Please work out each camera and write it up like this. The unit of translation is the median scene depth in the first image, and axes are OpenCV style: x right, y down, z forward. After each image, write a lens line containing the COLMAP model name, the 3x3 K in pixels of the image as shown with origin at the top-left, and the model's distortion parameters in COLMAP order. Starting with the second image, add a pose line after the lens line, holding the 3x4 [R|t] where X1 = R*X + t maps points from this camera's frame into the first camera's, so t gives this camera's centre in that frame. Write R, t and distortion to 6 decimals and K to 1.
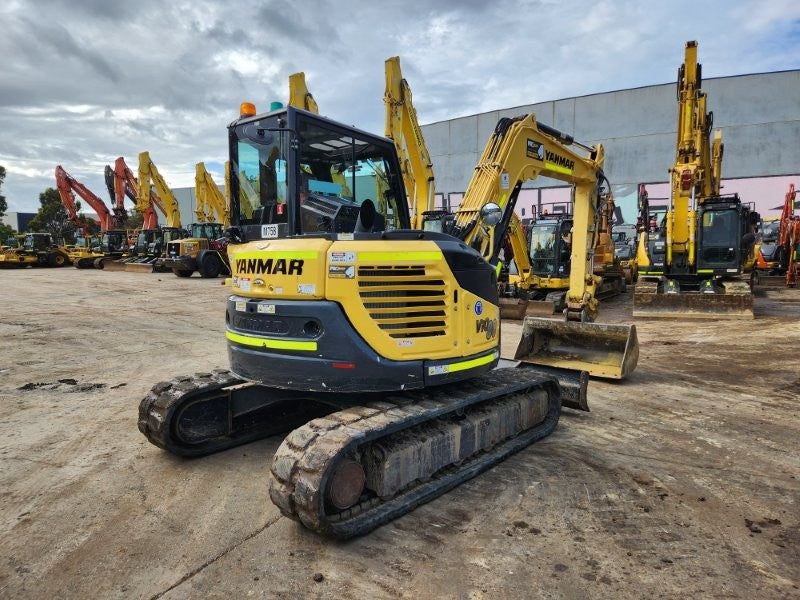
lens RADIAL K [[533.6, 0, 401.3], [0, 533.6, 297.4], [0, 0, 1]] dist [0.073721, -0.061638]
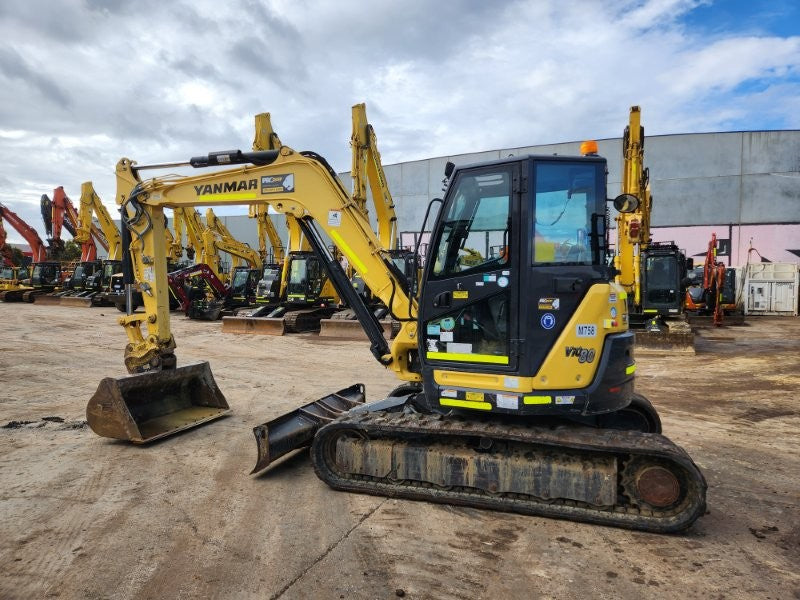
lens RADIAL K [[533.6, 0, 401.3], [0, 533.6, 297.4], [0, 0, 1]] dist [0.073721, -0.061638]
pose [[0.993541, 0.012425, 0.112794, -0.058483], [-0.004657, 0.997615, -0.068872, 0.001396], [-0.113381, 0.067902, 0.991229, -0.022046]]
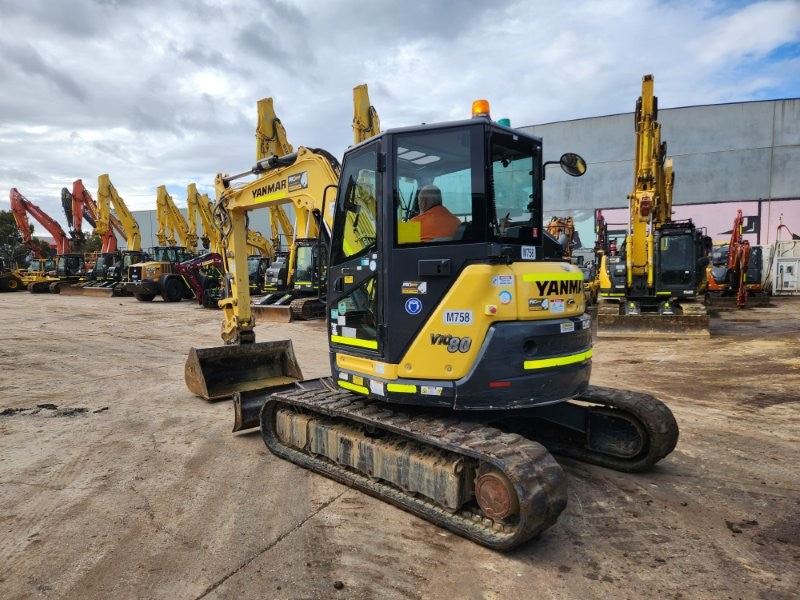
lens RADIAL K [[533.1, 0, 389.0], [0, 533.1, 307.4], [0, 0, 1]] dist [0.075367, -0.063319]
pose [[0.998629, -0.005426, 0.052062, -0.022537], [0.006701, 0.999681, -0.024354, 0.001397], [-0.051913, 0.024670, 0.998347, -0.013192]]
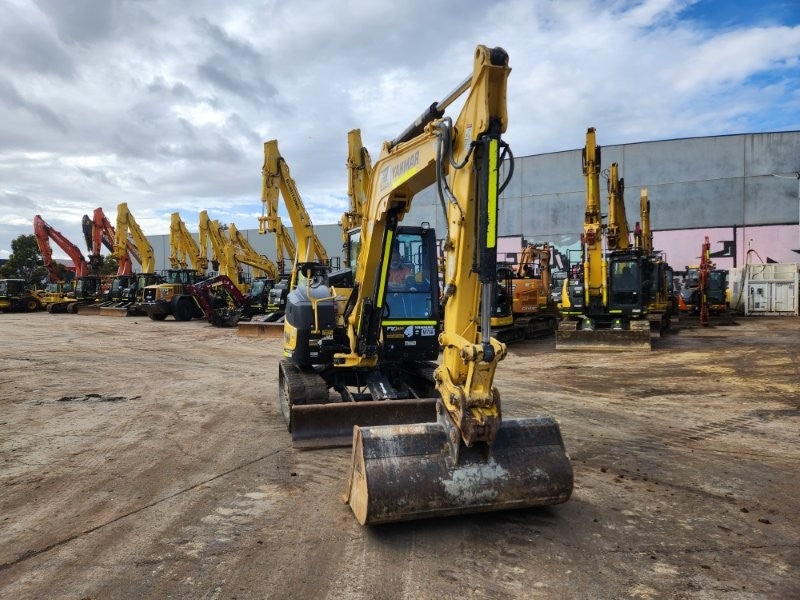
lens RADIAL K [[543.2, 0, 389.8], [0, 543.2, 298.4], [0, 0, 1]] dist [0.076110, -0.070188]
pose [[0.999360, -0.001843, 0.035717, 0.021218], [0.004724, 0.996722, -0.080764, 0.017701], [-0.035451, 0.080882, 0.996093, -0.181304]]
